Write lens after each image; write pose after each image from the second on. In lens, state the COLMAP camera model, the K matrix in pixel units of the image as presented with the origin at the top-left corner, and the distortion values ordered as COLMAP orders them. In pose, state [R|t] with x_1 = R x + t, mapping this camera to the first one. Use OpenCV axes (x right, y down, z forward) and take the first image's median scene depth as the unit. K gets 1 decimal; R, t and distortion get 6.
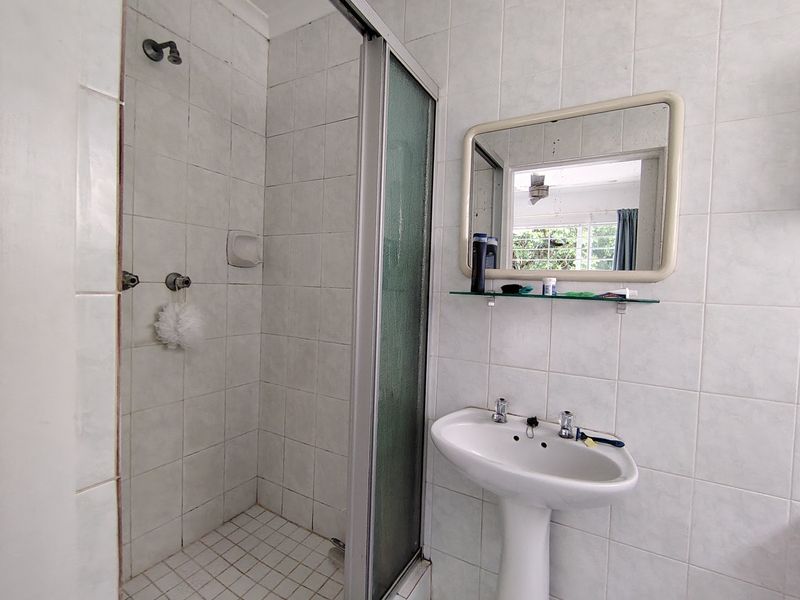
lens RADIAL K [[372.3, 0, 397.9], [0, 372.3, 296.2], [0, 0, 1]] dist [-0.002268, -0.000682]
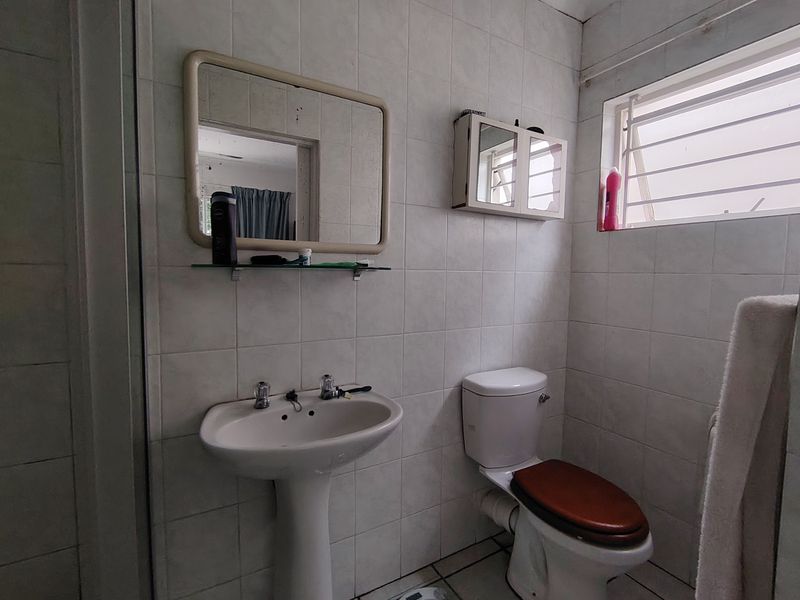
lens RADIAL K [[372.3, 0, 397.9], [0, 372.3, 296.2], [0, 0, 1]] dist [-0.002268, -0.000682]
pose [[0.510359, -0.084606, 0.855790, -0.330476], [0.029108, 0.996278, 0.081136, 0.003769], [-0.859469, -0.016499, 0.510922, 0.275424]]
